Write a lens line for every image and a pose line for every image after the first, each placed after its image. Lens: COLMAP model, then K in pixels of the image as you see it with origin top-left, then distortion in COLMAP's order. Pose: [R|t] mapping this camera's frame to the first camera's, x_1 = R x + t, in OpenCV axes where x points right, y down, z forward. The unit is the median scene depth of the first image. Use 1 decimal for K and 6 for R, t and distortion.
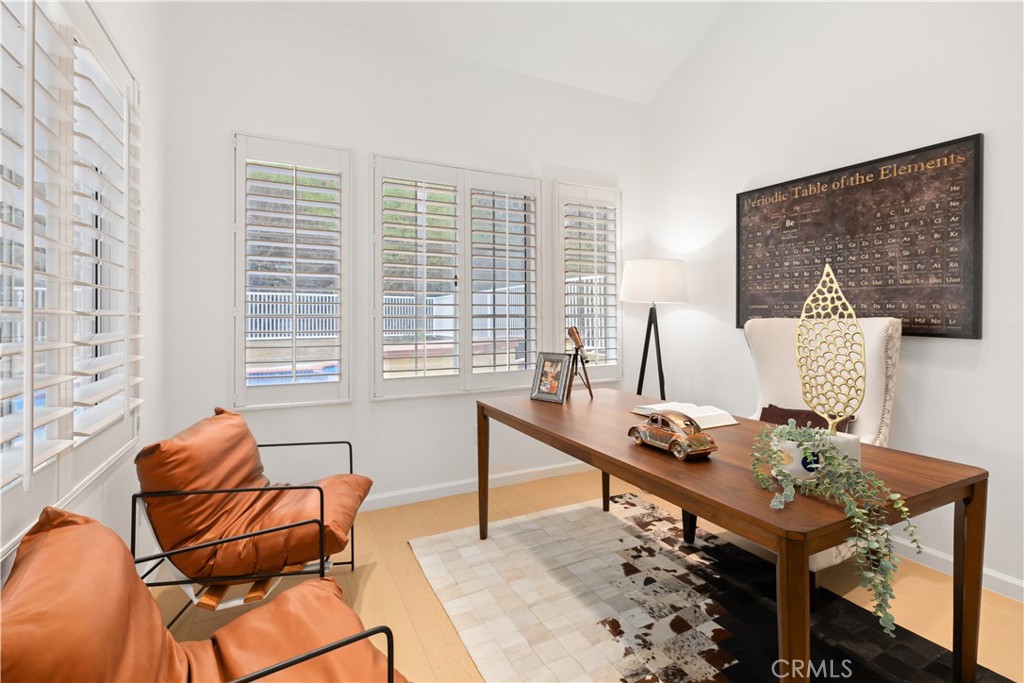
lens RADIAL K [[466.9, 0, 512.6], [0, 466.9, 304.4], [0, 0, 1]] dist [0.000829, 0.000145]
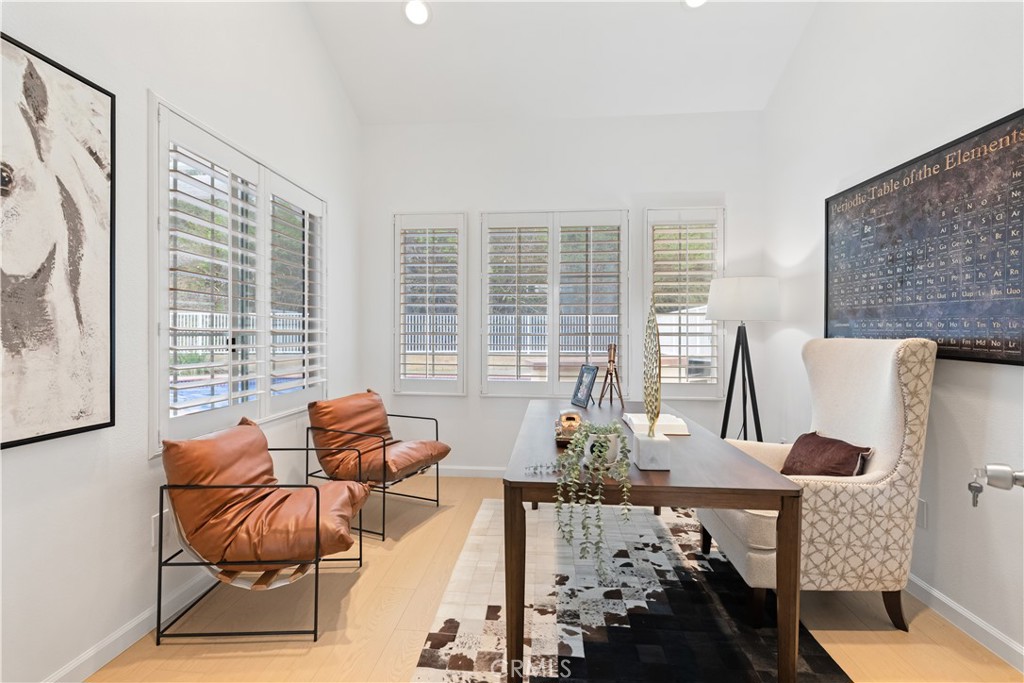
lens RADIAL K [[460.4, 0, 509.6], [0, 460.4, 327.0], [0, 0, 1]] dist [0.001065, 0.000097]
pose [[0.850006, -0.002014, -0.526769, 0.563742], [0.007558, 0.999936, 0.008373, -0.004695], [0.526719, -0.011098, 0.849967, -0.095836]]
